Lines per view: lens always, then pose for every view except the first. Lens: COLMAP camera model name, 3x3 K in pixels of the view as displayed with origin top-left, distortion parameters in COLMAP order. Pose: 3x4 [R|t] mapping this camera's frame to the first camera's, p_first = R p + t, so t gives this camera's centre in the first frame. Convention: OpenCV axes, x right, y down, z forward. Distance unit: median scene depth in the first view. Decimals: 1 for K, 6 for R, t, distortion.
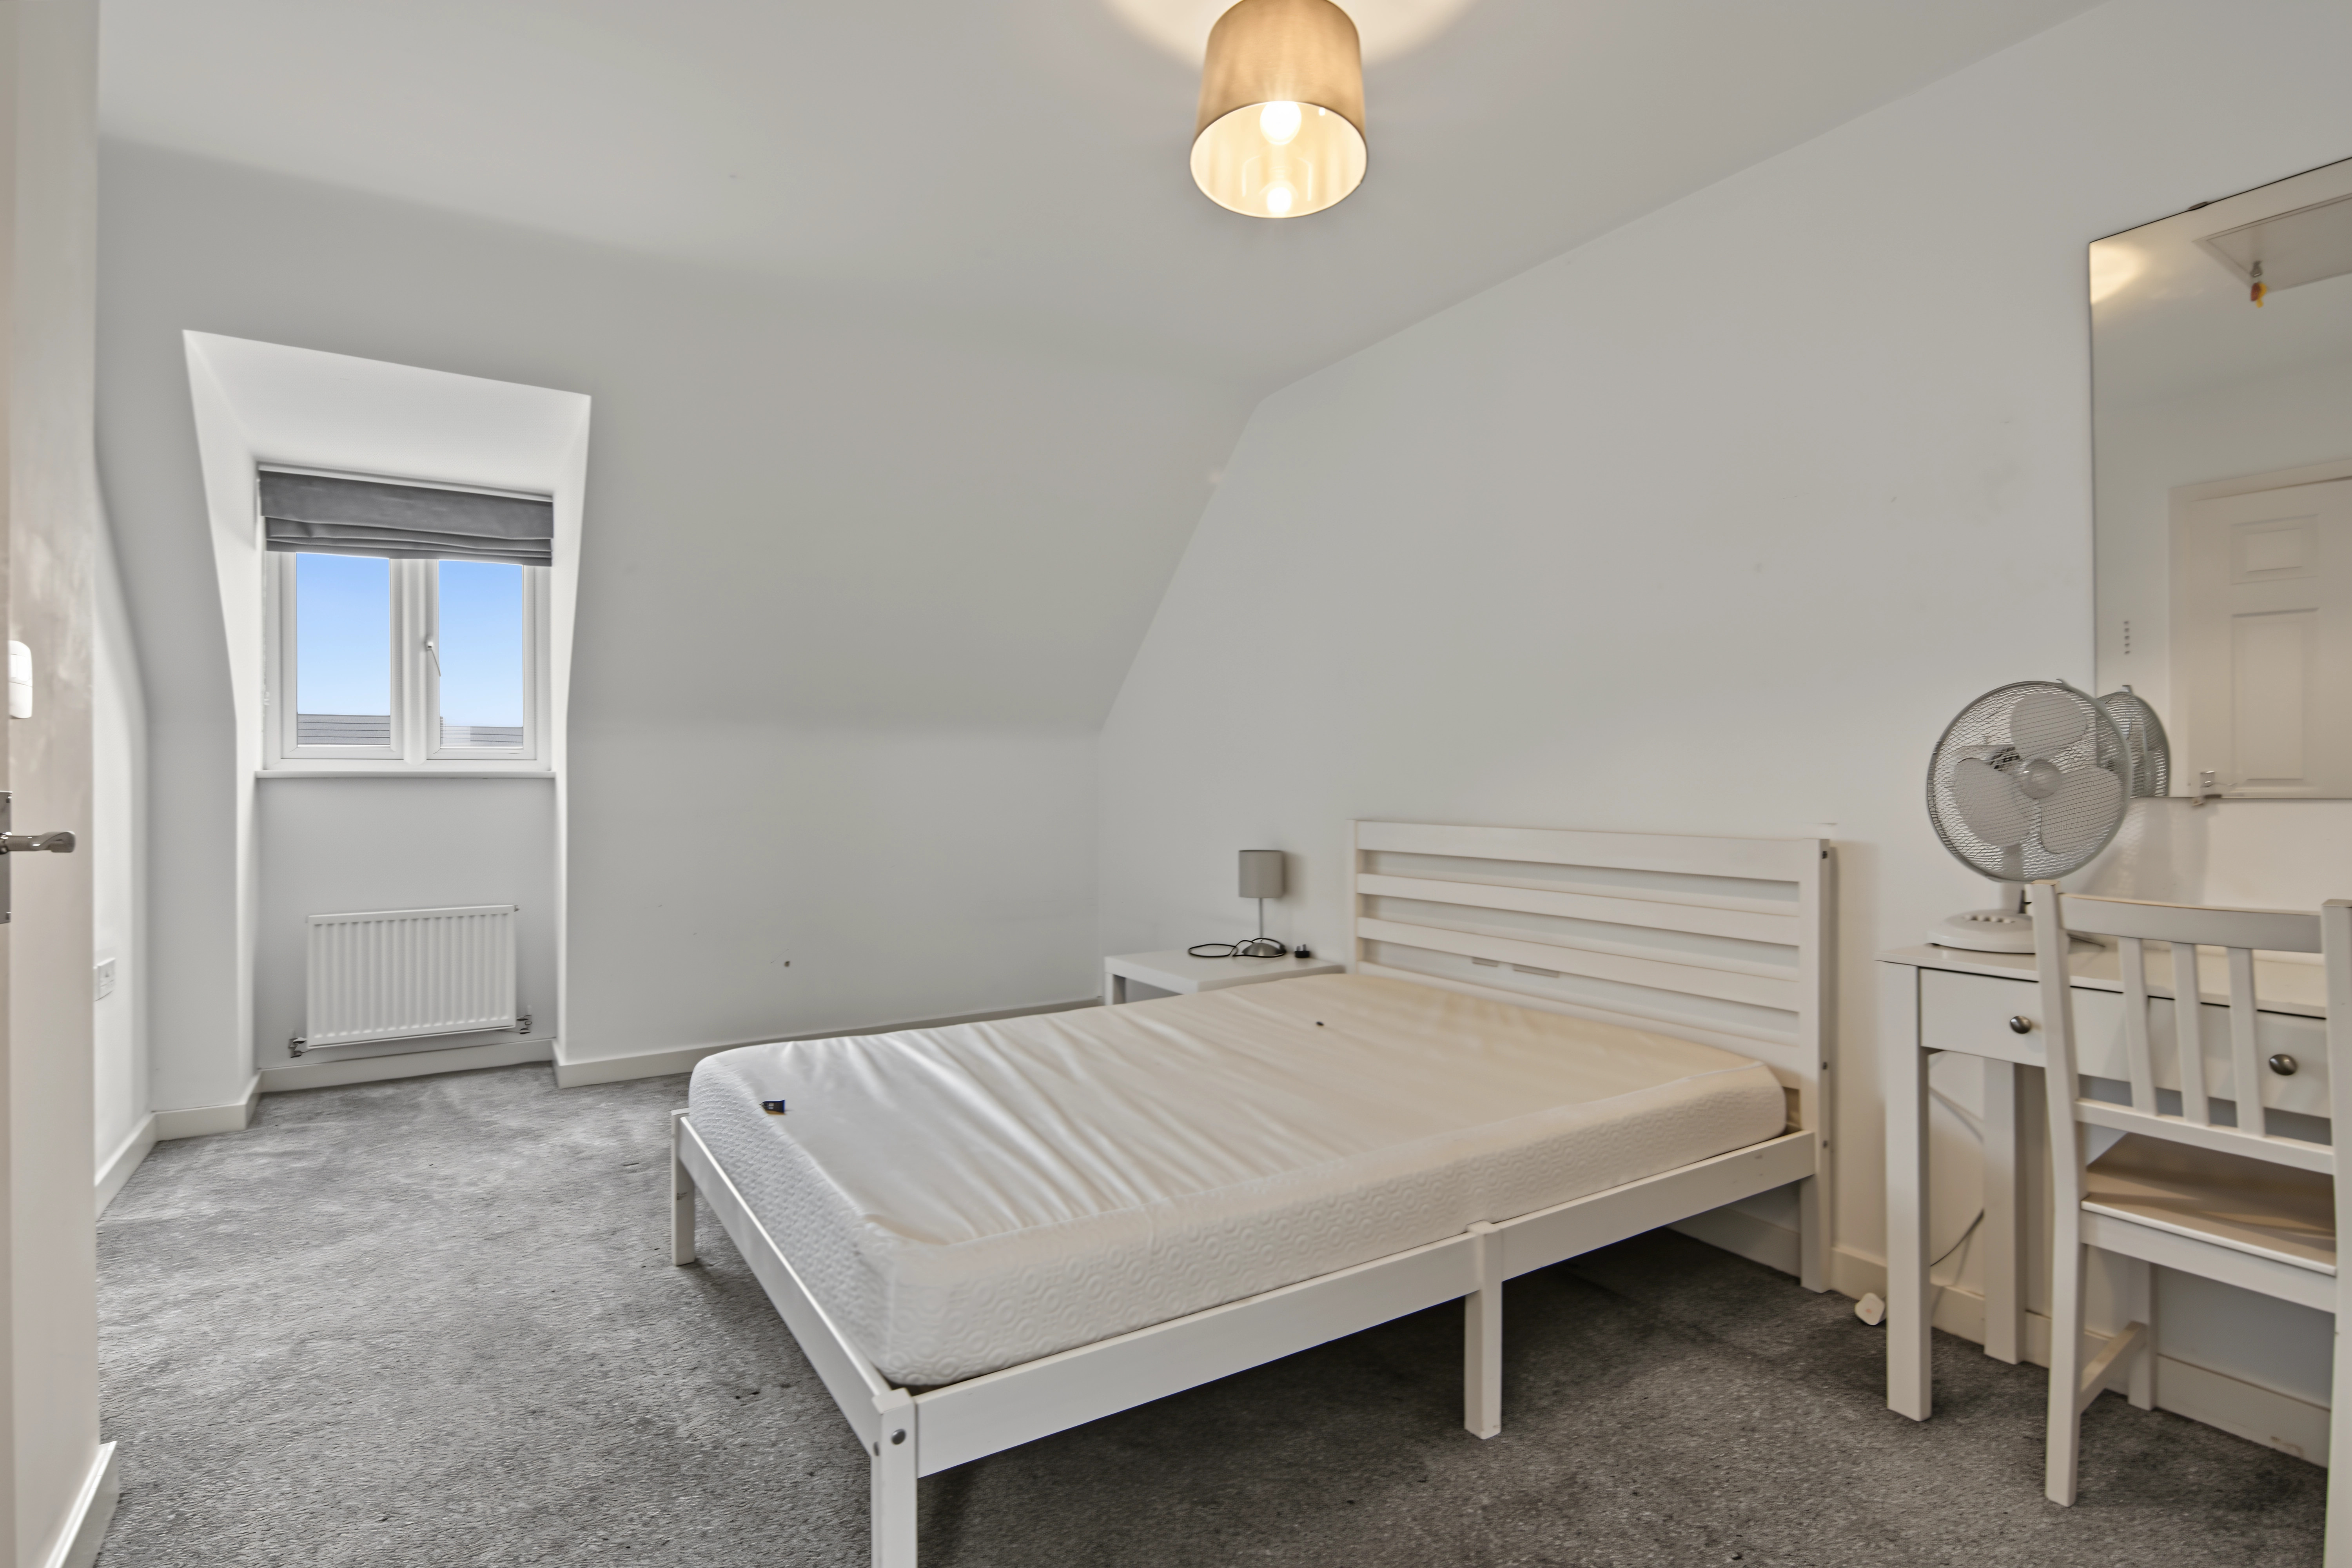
lens RADIAL K [[1189.5, 0, 1171.5], [0, 1189.5, 780.9], [0, 0, 1]] dist [-0.005051, -0.000410]
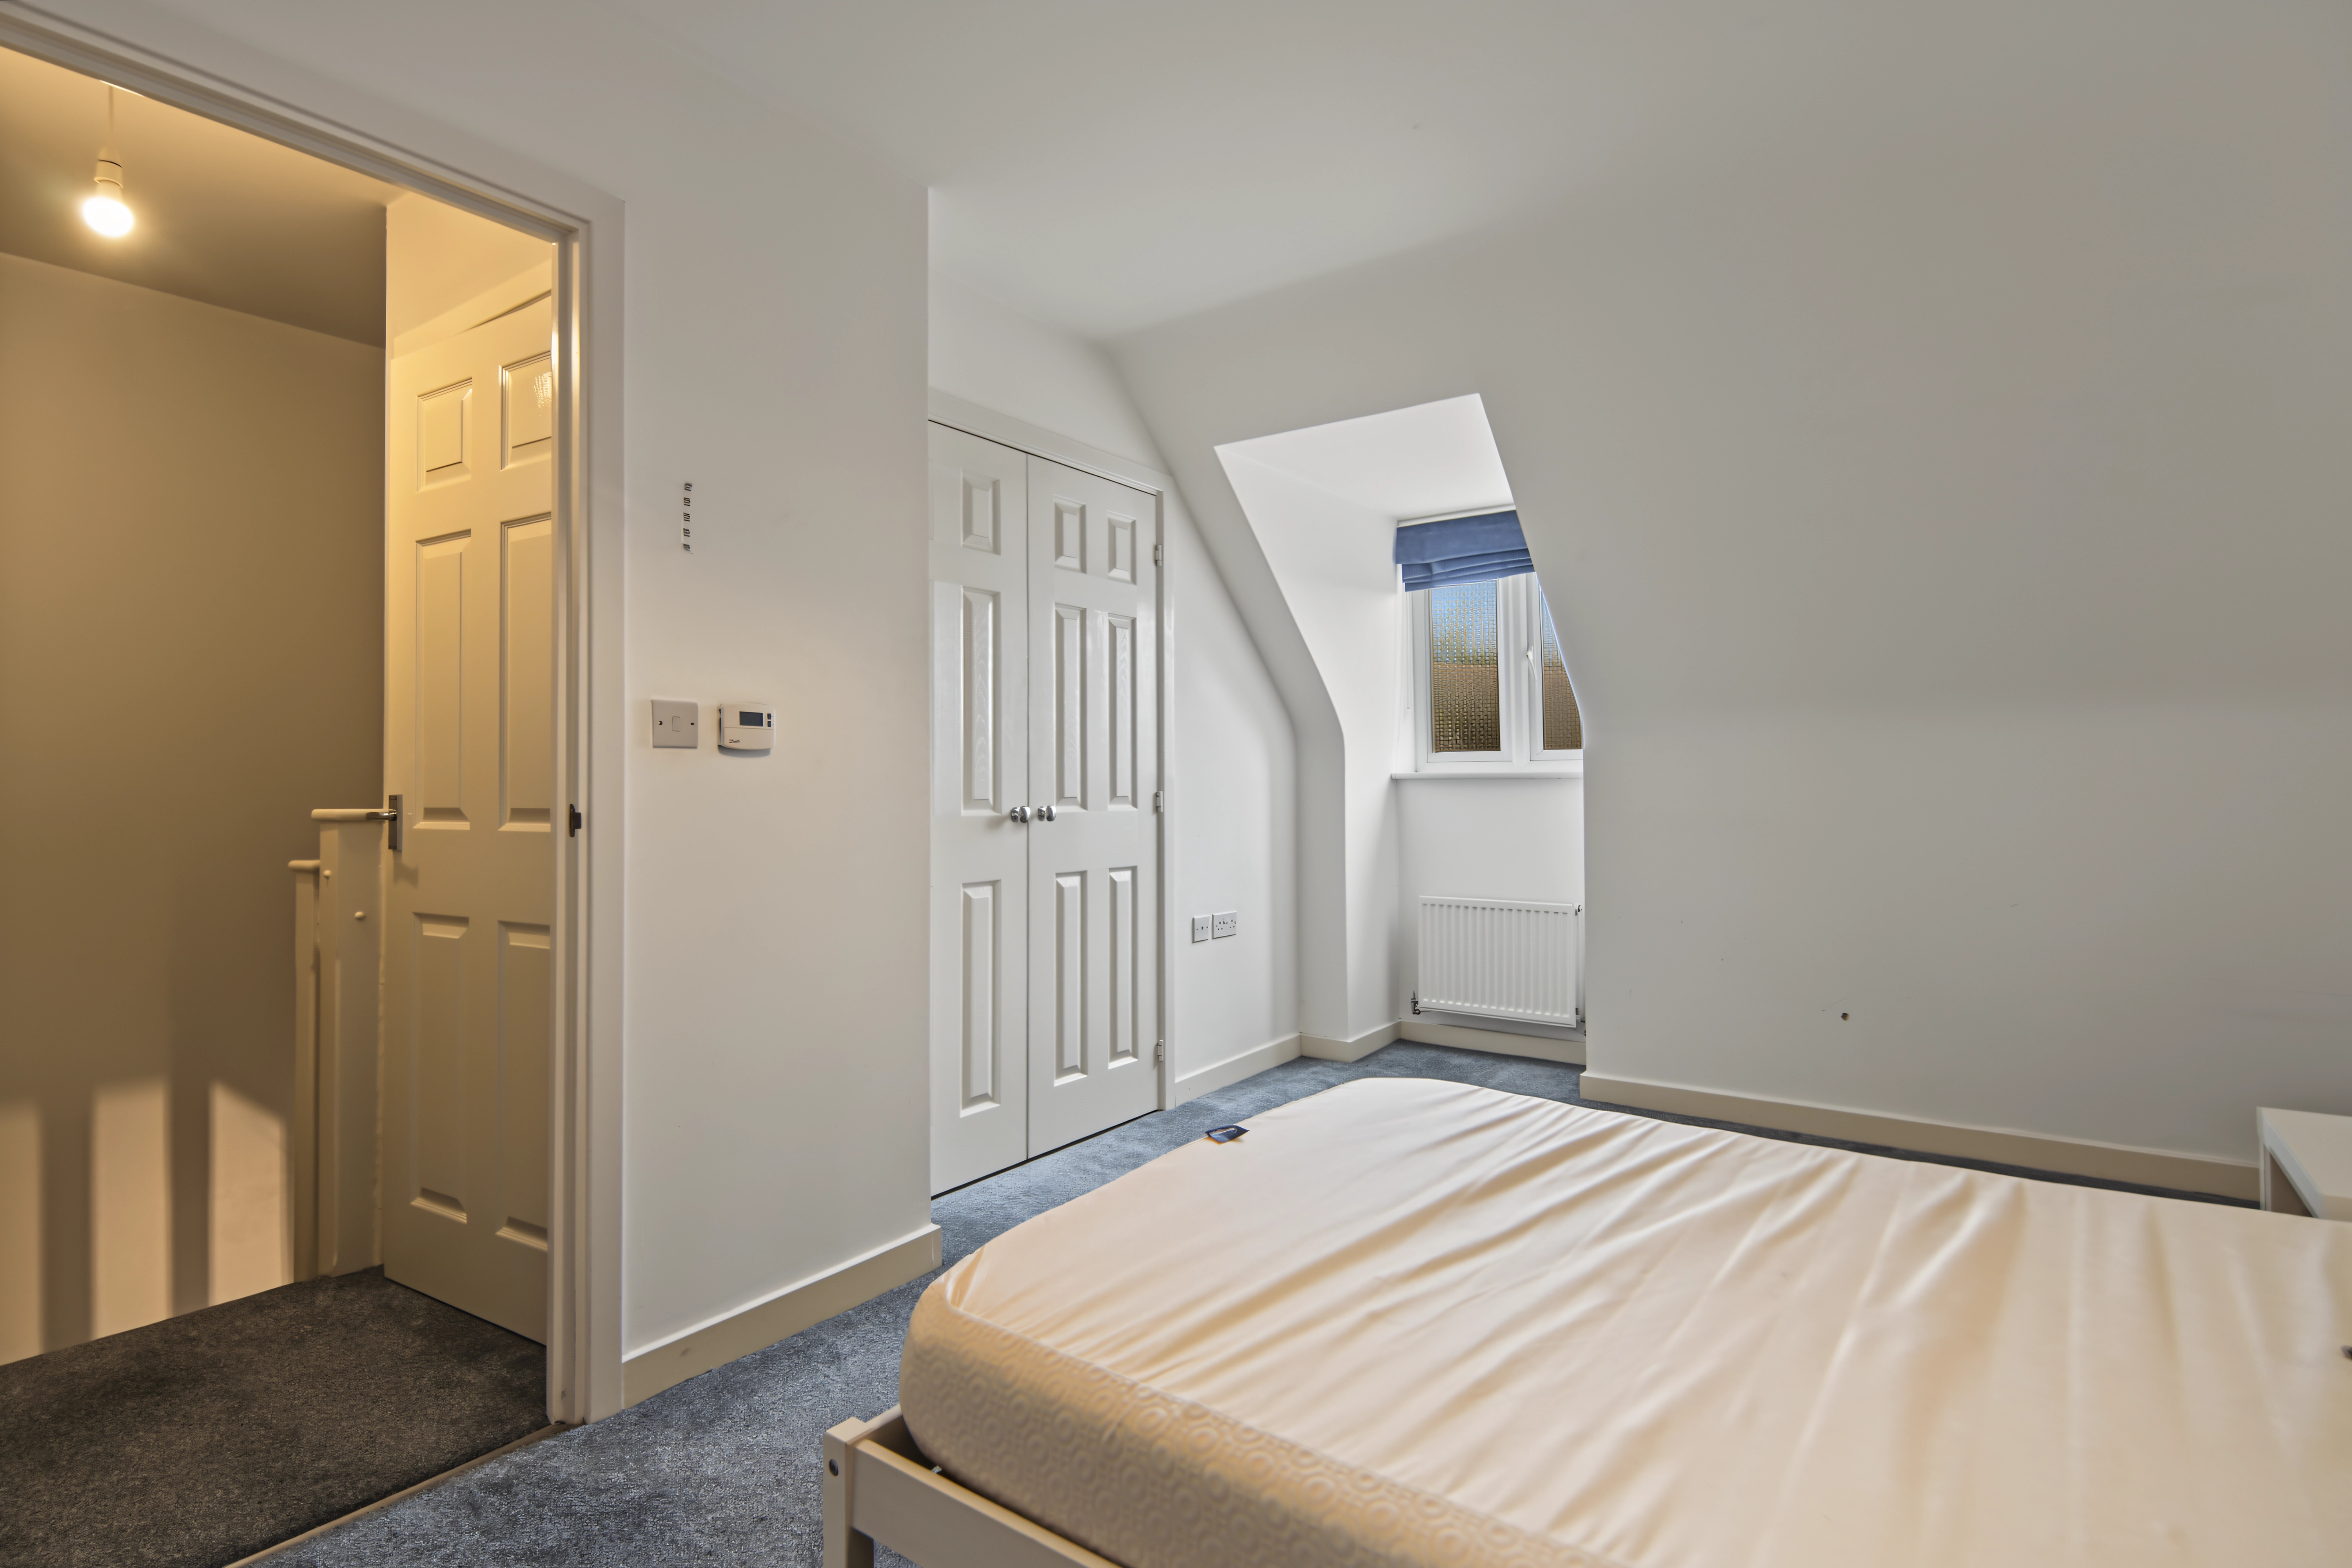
lens RADIAL K [[1189.5, 0, 1169.4], [0, 1189.5, 773.0], [0, 0, 1]] dist [-0.005051, -0.000410]
pose [[0.335625, -0.005942, -0.941977, 0.300203], [-0.000523, 0.999979, -0.006494, -0.001055], [0.941995, 0.002672, 0.335615, 0.362612]]
